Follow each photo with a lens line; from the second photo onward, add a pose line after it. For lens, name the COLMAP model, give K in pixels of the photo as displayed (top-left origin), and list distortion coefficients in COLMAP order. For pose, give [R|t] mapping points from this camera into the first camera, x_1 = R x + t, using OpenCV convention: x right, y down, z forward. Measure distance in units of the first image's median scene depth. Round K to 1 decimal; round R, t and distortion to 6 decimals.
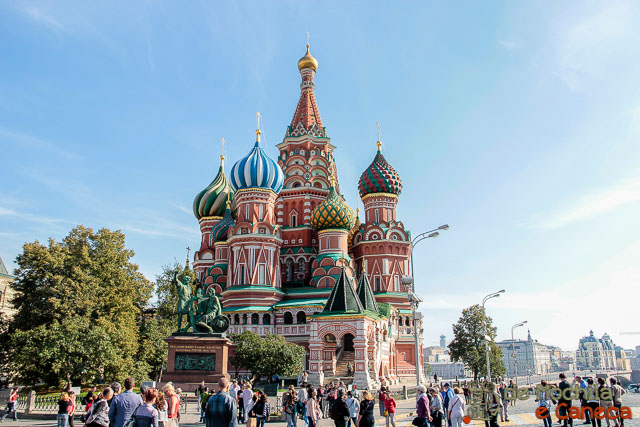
lens RADIAL K [[525.2, 0, 320.0], [0, 525.2, 213.5], [0, 0, 1]] dist [-0.180778, 0.158261]
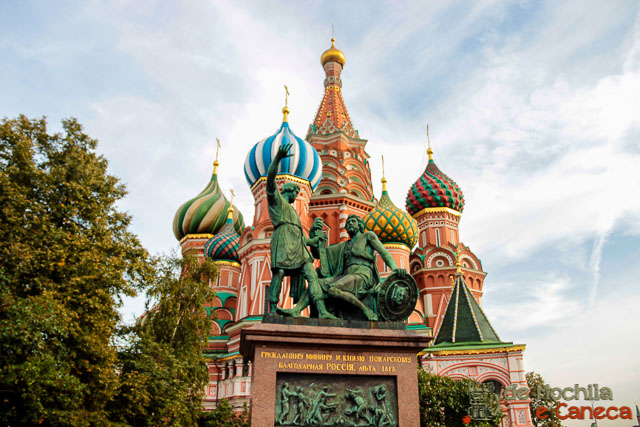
lens RADIAL K [[525.2, 0, 320.0], [0, 525.2, 213.5], [0, 0, 1]] dist [-0.180778, 0.158261]
pose [[0.992283, 0.063138, 0.106719, -0.140568], [-0.044346, 0.984431, -0.170084, 0.106792], [-0.115796, 0.164039, 0.979634, 0.309010]]
